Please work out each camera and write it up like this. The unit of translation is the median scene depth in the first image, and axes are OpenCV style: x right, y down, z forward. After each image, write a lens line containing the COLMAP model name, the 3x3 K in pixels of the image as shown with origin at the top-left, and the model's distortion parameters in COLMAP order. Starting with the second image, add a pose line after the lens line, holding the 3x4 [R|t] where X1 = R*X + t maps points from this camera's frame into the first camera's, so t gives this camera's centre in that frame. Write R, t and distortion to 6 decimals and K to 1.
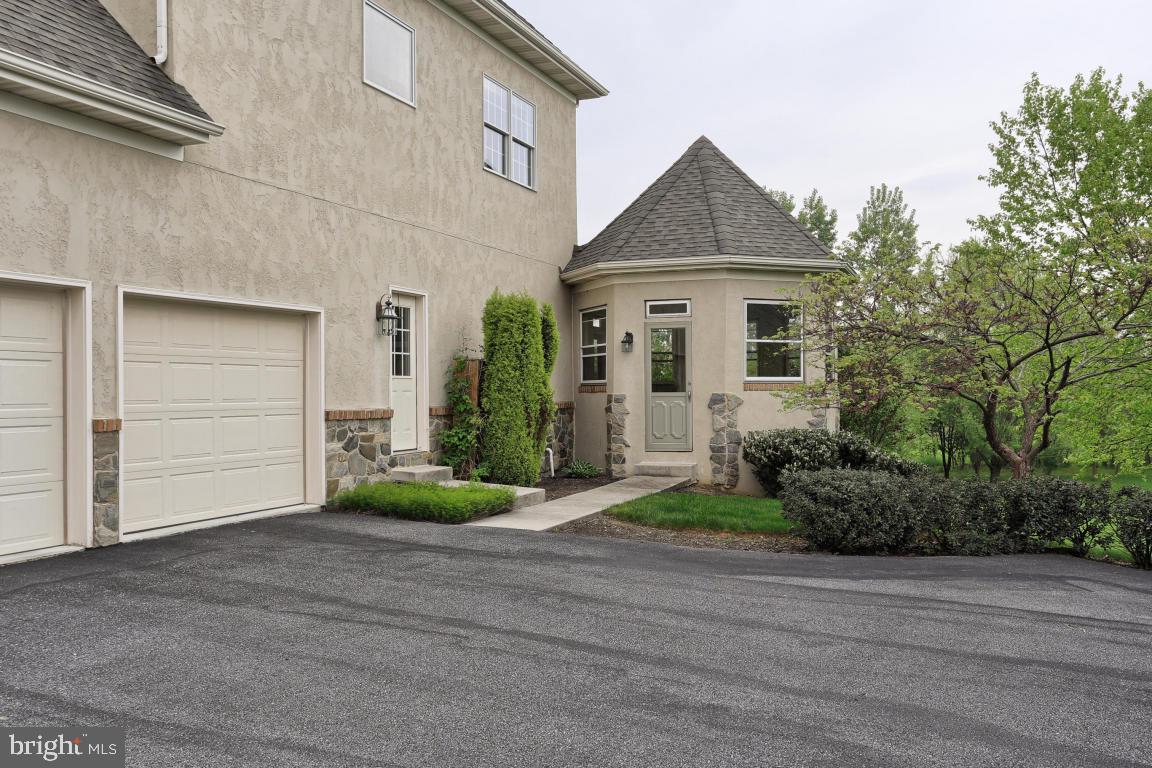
lens RADIAL K [[912.7, 0, 576.0], [0, 912.7, 384.0], [0, 0, 1]] dist [-0.003525, 0.008634]
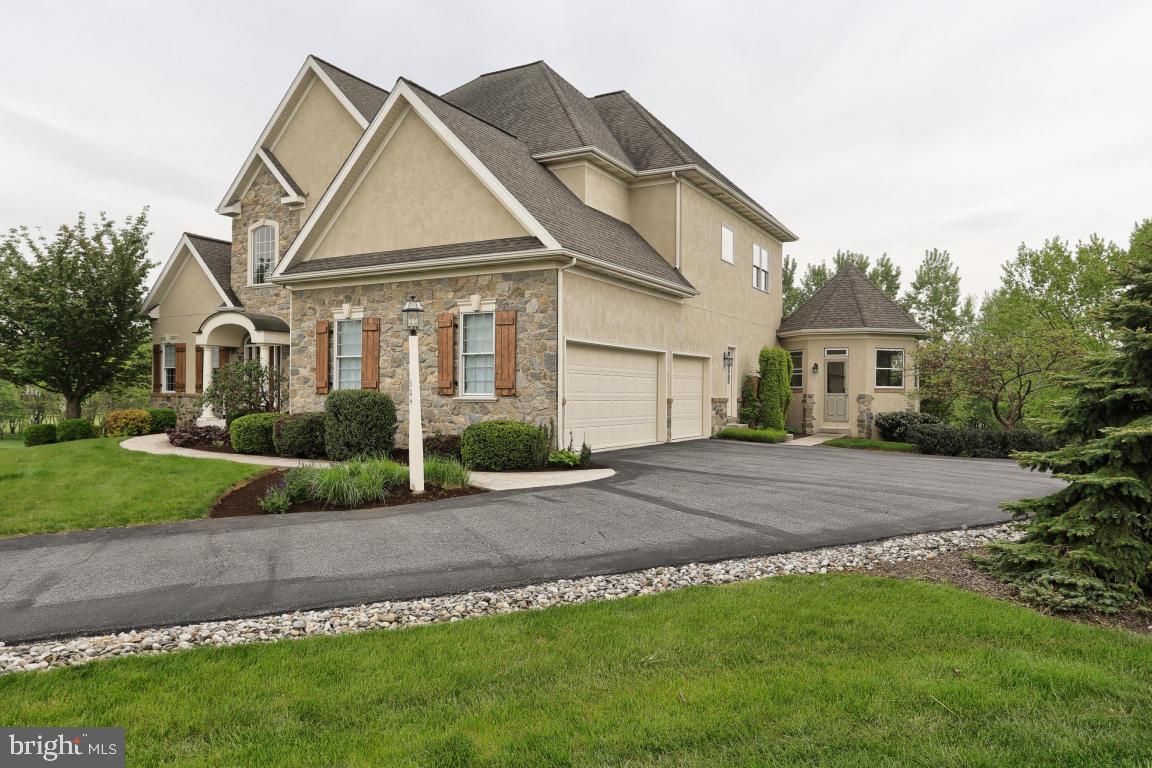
lens RADIAL K [[783.7, 0, 576.0], [0, 783.7, 384.0], [0, 0, 1]] dist [-0.003612, -0.002505]
pose [[0.995522, 0.014130, -0.093468, -0.321964], [-0.014562, 0.999886, -0.003945, 0.004240], [0.093402, 0.005288, 0.995614, -0.821370]]
